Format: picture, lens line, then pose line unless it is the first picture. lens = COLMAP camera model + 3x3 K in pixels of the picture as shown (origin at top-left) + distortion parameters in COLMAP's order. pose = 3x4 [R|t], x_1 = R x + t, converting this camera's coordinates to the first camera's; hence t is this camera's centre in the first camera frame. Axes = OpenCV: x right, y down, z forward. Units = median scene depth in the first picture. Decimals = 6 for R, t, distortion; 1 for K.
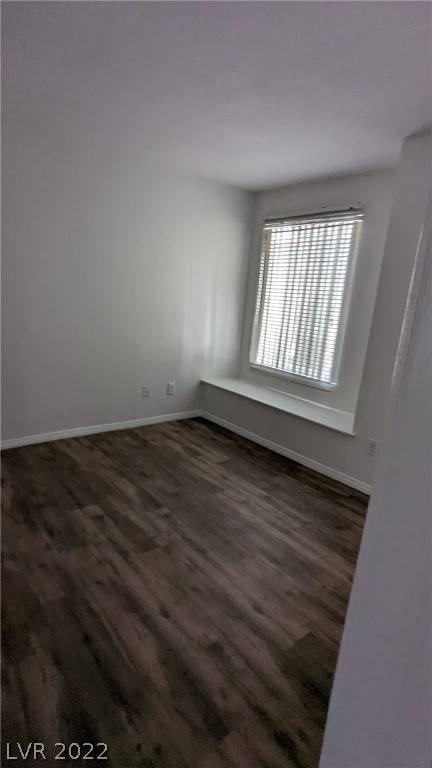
lens RADIAL K [[404.9, 0, 210.1], [0, 404.9, 406.5], [0, 0, 1]] dist [-0.000644, 0.006201]
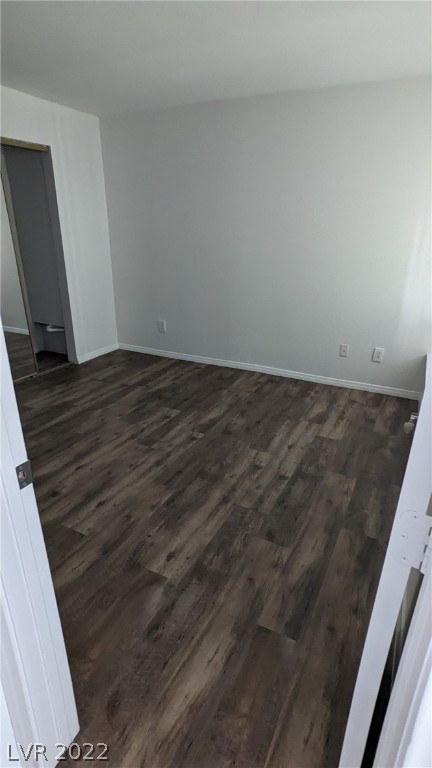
lens RADIAL K [[404.9, 0, 205.1], [0, 404.9, 393.1], [0, 0, 1]] dist [-0.000644, 0.006201]
pose [[0.416927, 0.288841, -0.861825, 0.674153], [-0.240396, 0.949443, 0.201910, -0.069364], [0.876574, 0.122997, 0.465284, 0.386165]]
